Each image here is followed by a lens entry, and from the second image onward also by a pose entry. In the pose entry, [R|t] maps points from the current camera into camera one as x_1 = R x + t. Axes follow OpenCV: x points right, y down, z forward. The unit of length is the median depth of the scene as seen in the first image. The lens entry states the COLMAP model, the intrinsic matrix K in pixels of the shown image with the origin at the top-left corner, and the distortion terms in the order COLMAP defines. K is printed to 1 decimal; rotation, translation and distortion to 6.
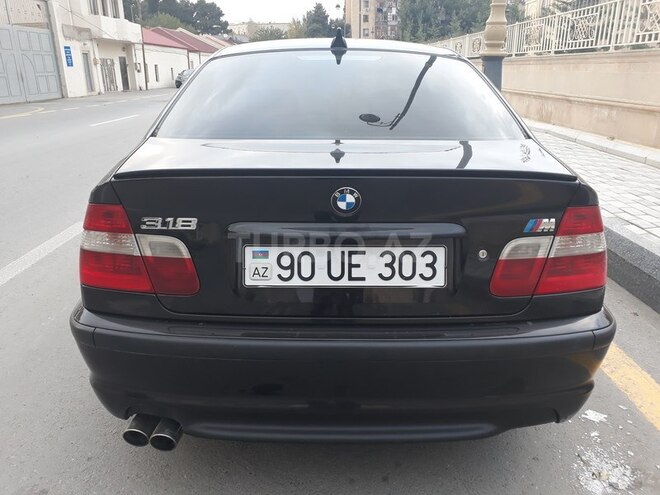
lens RADIAL K [[521.8, 0, 327.6], [0, 521.8, 229.4], [0, 0, 1]] dist [0.129976, -0.192366]
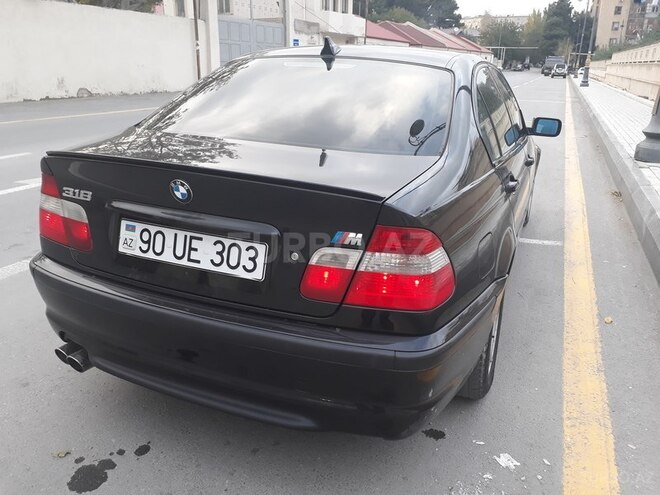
lens RADIAL K [[530.9, 0, 335.0], [0, 530.9, 219.4], [0, 0, 1]] dist [0.019387, -0.007761]
pose [[0.926738, 0.135260, -0.350515, 0.737161], [-0.137743, 0.990305, 0.017963, -0.058942], [0.349546, 0.031634, 0.936385, 0.011852]]
